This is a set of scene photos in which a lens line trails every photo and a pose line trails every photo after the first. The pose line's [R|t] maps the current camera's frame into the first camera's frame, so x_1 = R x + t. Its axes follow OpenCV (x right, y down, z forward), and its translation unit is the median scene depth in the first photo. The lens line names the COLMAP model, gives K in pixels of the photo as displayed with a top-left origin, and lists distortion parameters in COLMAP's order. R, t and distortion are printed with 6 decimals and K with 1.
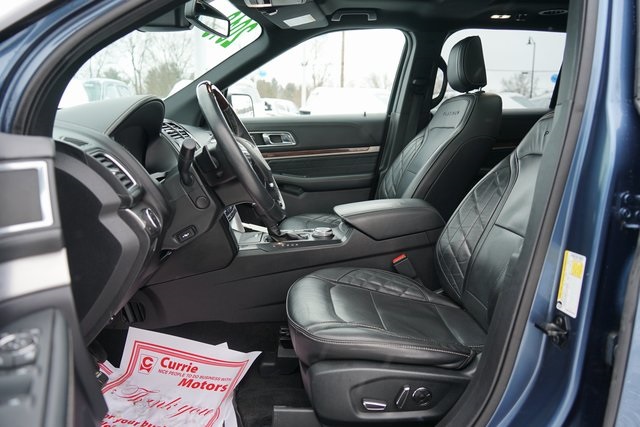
lens RADIAL K [[503.1, 0, 316.4], [0, 503.1, 214.0], [0, 0, 1]] dist [-0.052976, 0.027295]
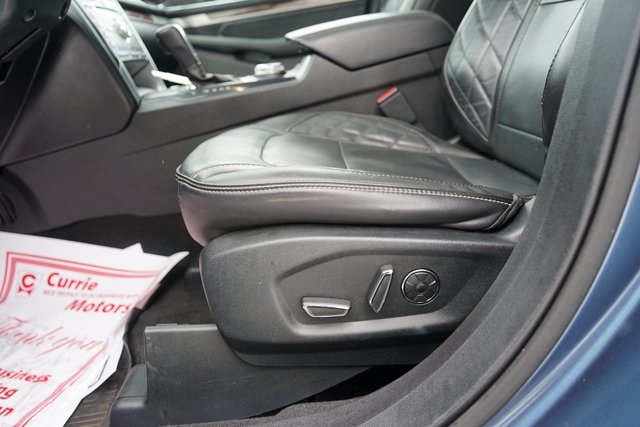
lens RADIAL K [[503.1, 0, 317.8], [0, 503.1, 210.8], [0, 0, 1]] dist [-0.052976, 0.027295]
pose [[0.995904, -0.077075, -0.047271, 0.106592], [0.082025, 0.990120, 0.113726, 0.172744], [0.038038, -0.117138, 0.992387, 0.386633]]
